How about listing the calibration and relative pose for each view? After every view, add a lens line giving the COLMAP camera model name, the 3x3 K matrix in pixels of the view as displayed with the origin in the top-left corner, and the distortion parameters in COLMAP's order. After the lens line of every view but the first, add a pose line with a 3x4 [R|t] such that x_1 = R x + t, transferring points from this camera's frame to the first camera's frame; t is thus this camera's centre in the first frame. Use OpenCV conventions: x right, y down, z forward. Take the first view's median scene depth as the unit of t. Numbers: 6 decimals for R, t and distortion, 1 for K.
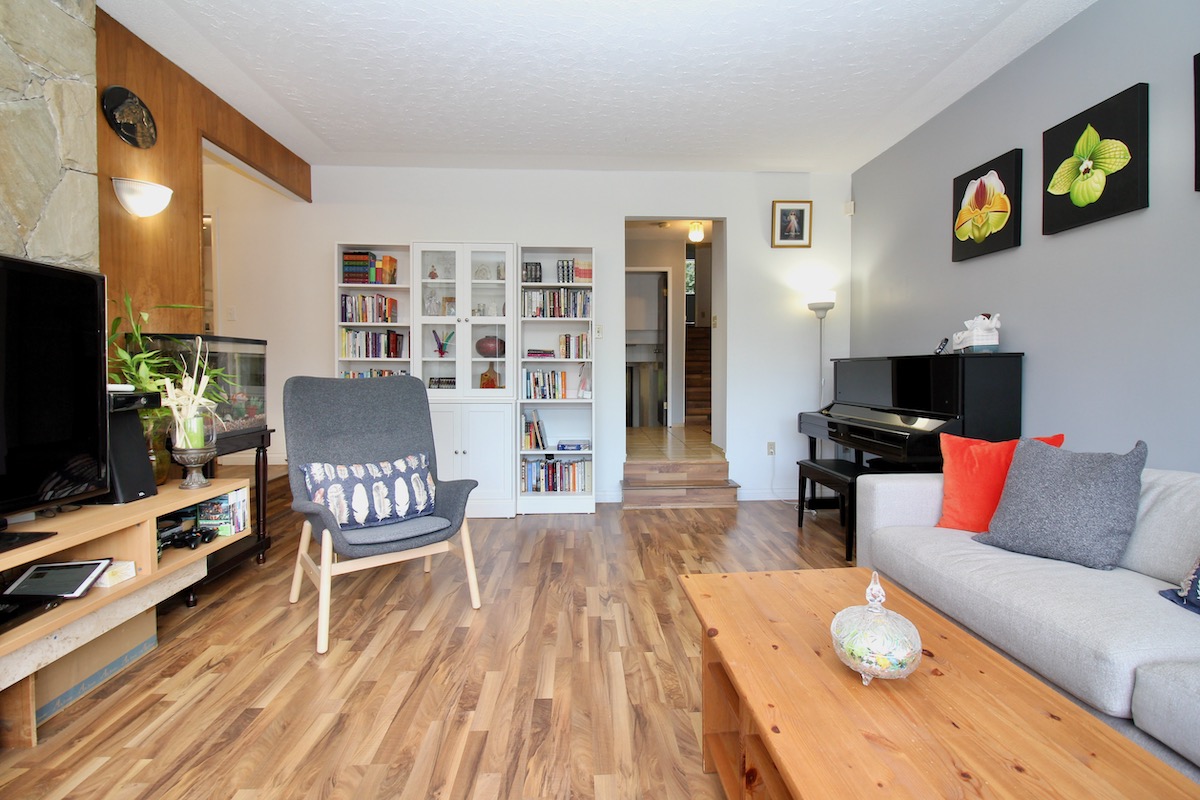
lens RADIAL K [[571.0, 0, 609.0], [0, 571.0, 386.4], [0, 0, 1]] dist [0.001982, -0.014622]
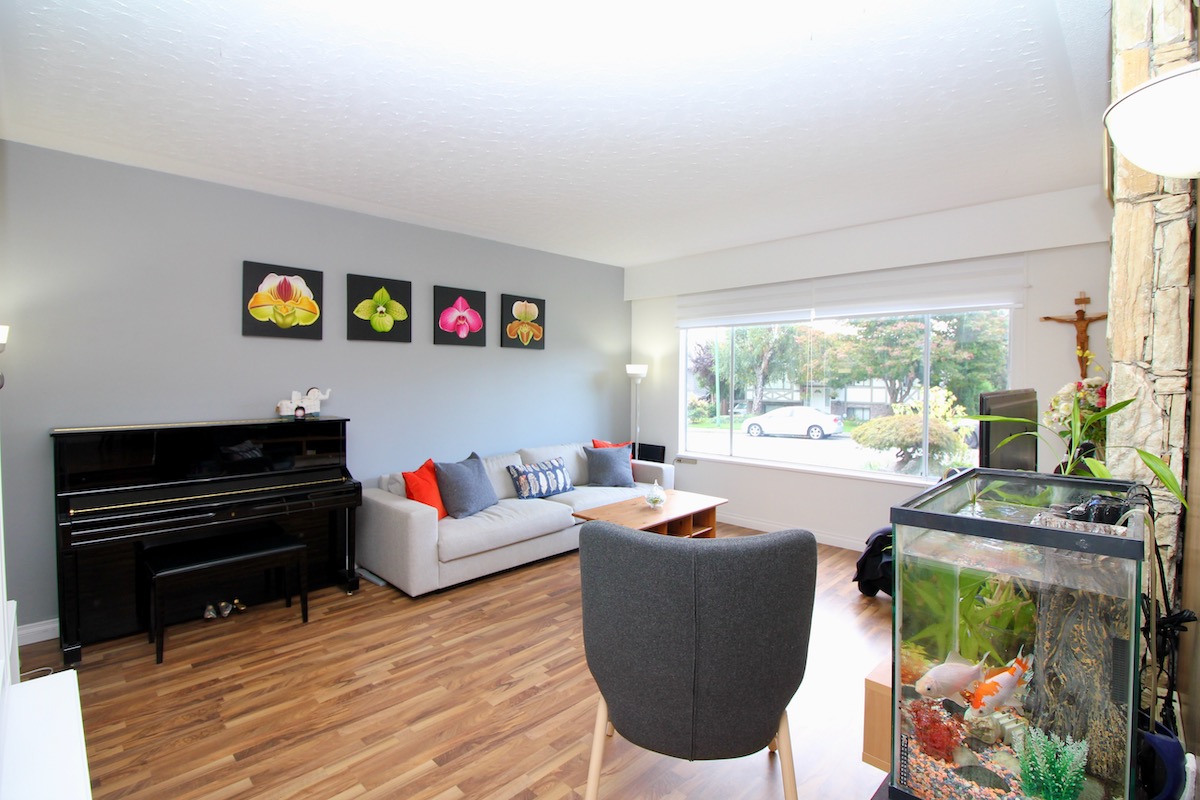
lens RADIAL K [[557.1, 0, 606.2], [0, 557.1, 384.7], [0, 0, 1]] dist [-0.001274, -0.012054]
pose [[-0.678909, -0.013880, 0.734092, -0.712912], [0.017567, 0.999228, 0.035140, -0.158398], [-0.734013, 0.036752, -0.678141, 1.304366]]
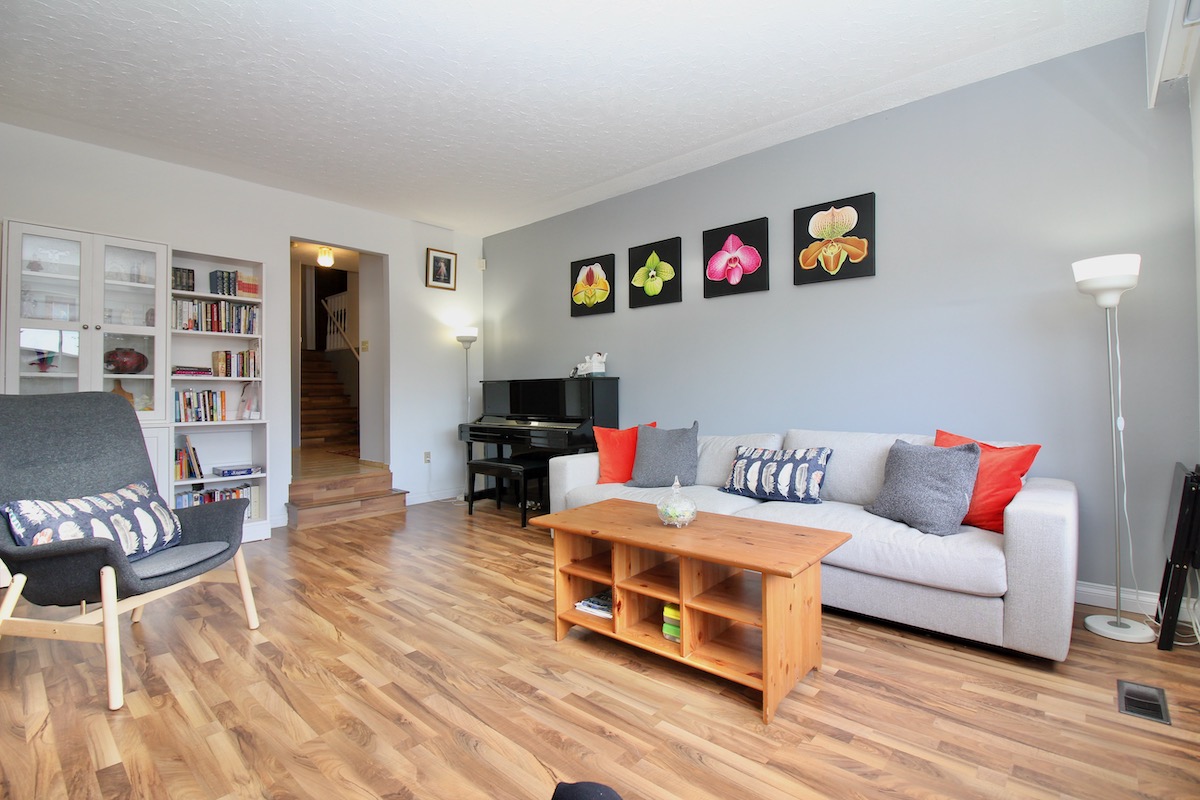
lens RADIAL K [[552.8, 0, 604.6], [0, 552.8, 388.6], [0, 0, 1]] dist [0.003778, -0.012747]
pose [[0.702626, 0.003838, 0.711549, -0.399006], [0.027027, 0.999120, -0.032078, 0.021305], [-0.711046, 0.041769, 0.701904, -0.085292]]
